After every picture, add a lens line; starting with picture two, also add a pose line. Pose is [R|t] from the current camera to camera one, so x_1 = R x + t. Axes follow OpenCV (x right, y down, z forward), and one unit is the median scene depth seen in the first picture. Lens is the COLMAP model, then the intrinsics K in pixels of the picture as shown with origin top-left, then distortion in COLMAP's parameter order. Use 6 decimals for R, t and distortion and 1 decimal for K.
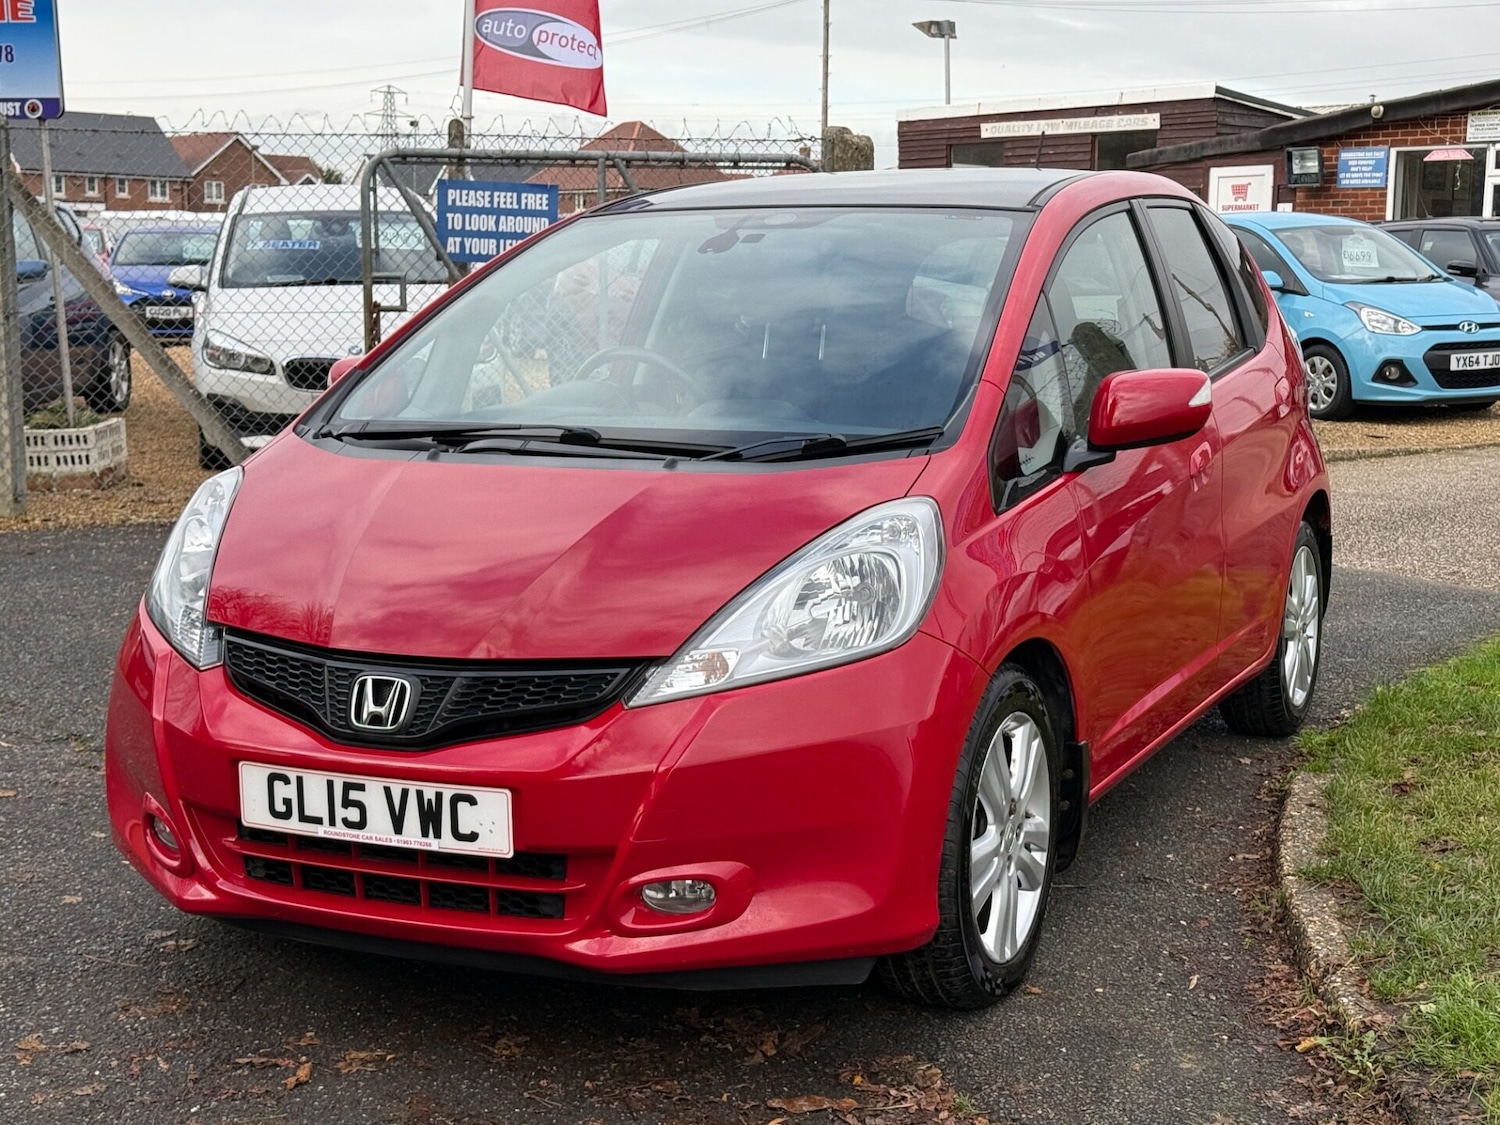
lens RADIAL K [[2155.8, 0, 750.0], [0, 2155.8, 562.5], [0, 0, 1]] dist [0.157944, -0.166264]
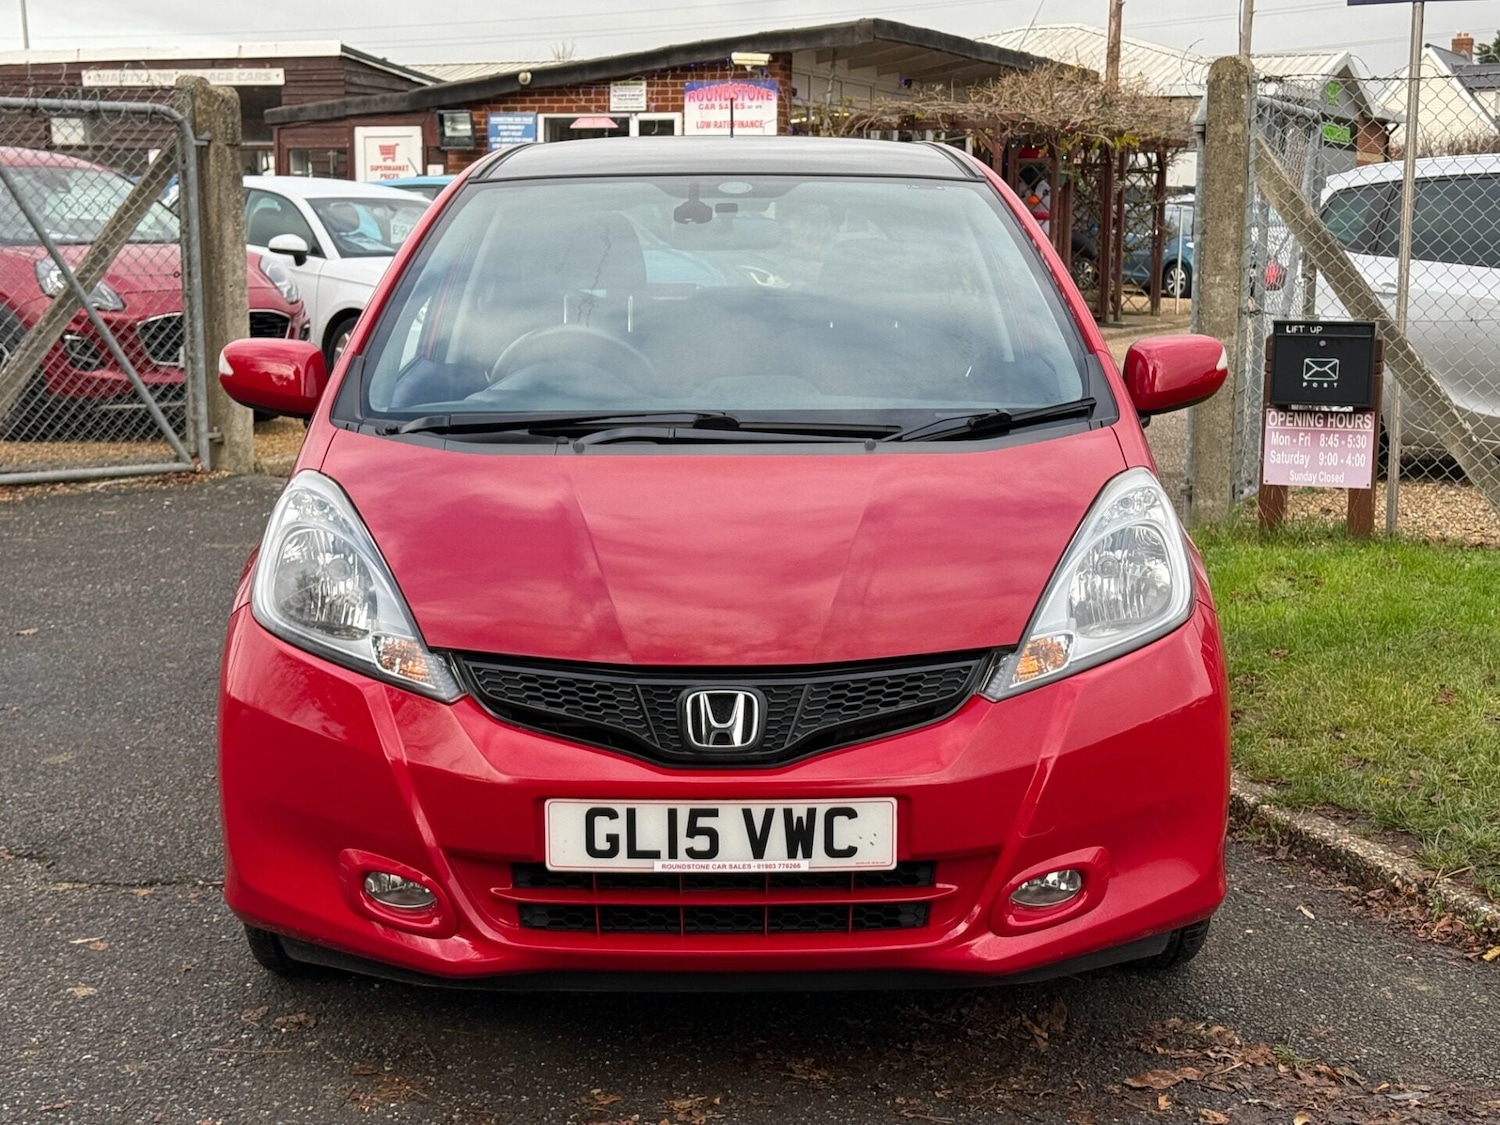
lens RADIAL K [[2155.8, 0, 750.0], [0, 2155.8, 562.5], [0, 0, 1]] dist [0.157944, -0.166264]
pose [[0.912111, -0.065163, 0.404732, -0.518286], [0.057545, 0.997862, 0.030973, -0.028955], [-0.405885, -0.004960, 0.913911, 0.155540]]
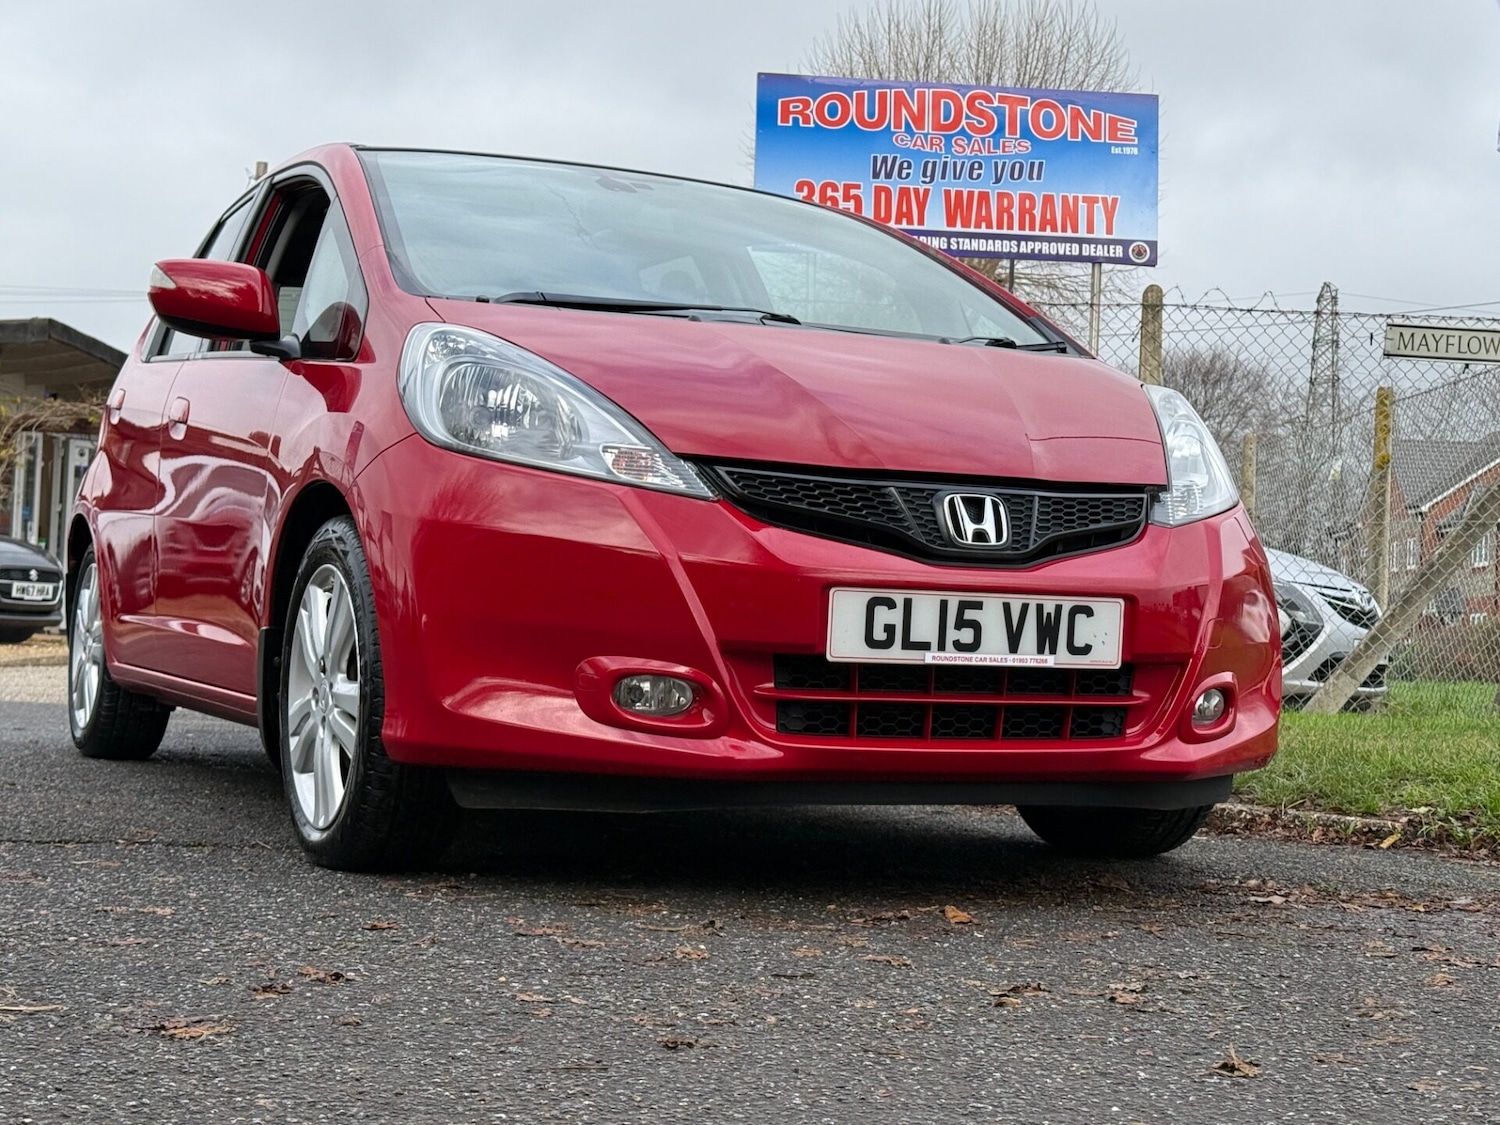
lens RADIAL K [[2155.8, 0, 750.0], [0, 2155.8, 562.5], [0, 0, 1]] dist [0.157944, -0.166264]
pose [[0.645433, 0.047954, 0.762310, -0.947793], [0.069581, 0.990186, -0.121202, 0.189114], [-0.760641, 0.131270, 0.635762, 0.463383]]
